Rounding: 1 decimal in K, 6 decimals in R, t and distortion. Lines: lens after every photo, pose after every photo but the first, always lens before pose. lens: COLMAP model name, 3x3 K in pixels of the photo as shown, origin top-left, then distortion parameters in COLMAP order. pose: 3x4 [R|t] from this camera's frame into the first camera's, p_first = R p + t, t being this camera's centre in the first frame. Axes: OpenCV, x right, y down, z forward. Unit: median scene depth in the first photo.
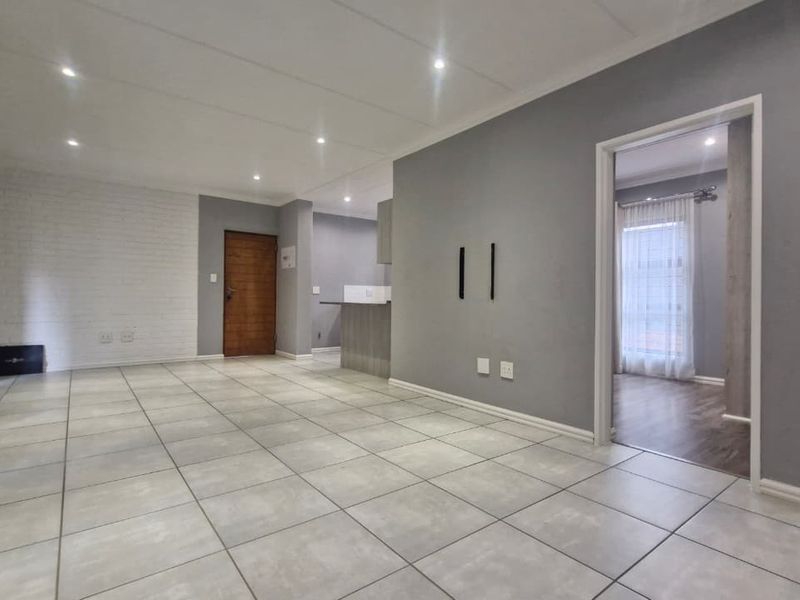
lens RADIAL K [[421.2, 0, 407.9], [0, 421.2, 297.9], [0, 0, 1]] dist [0.003549, -0.000948]
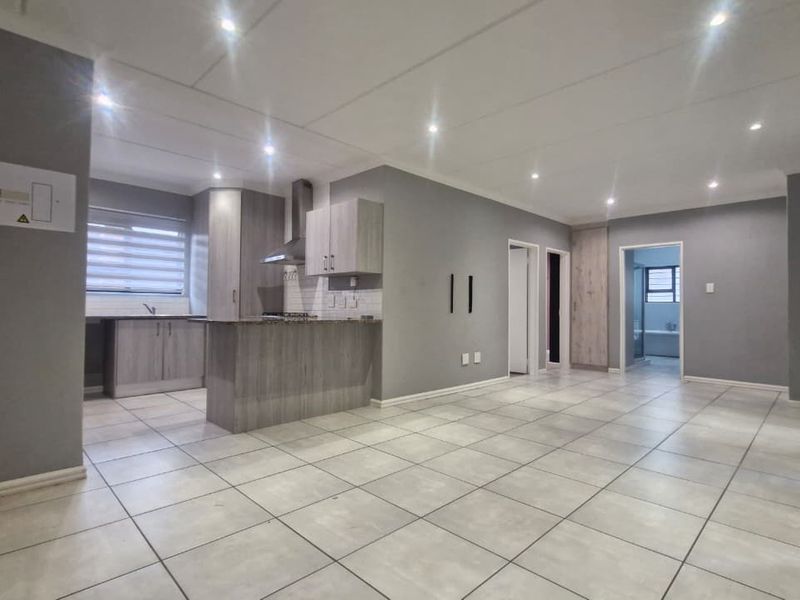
lens RADIAL K [[421.2, 0, 407.9], [0, 421.2, 297.9], [0, 0, 1]] dist [0.003549, -0.000948]
pose [[-0.127704, 0.011681, 0.991744, -1.176566], [-0.016169, 0.999773, -0.013857, -0.025223], [-0.991681, -0.017805, -0.127486, 1.308581]]
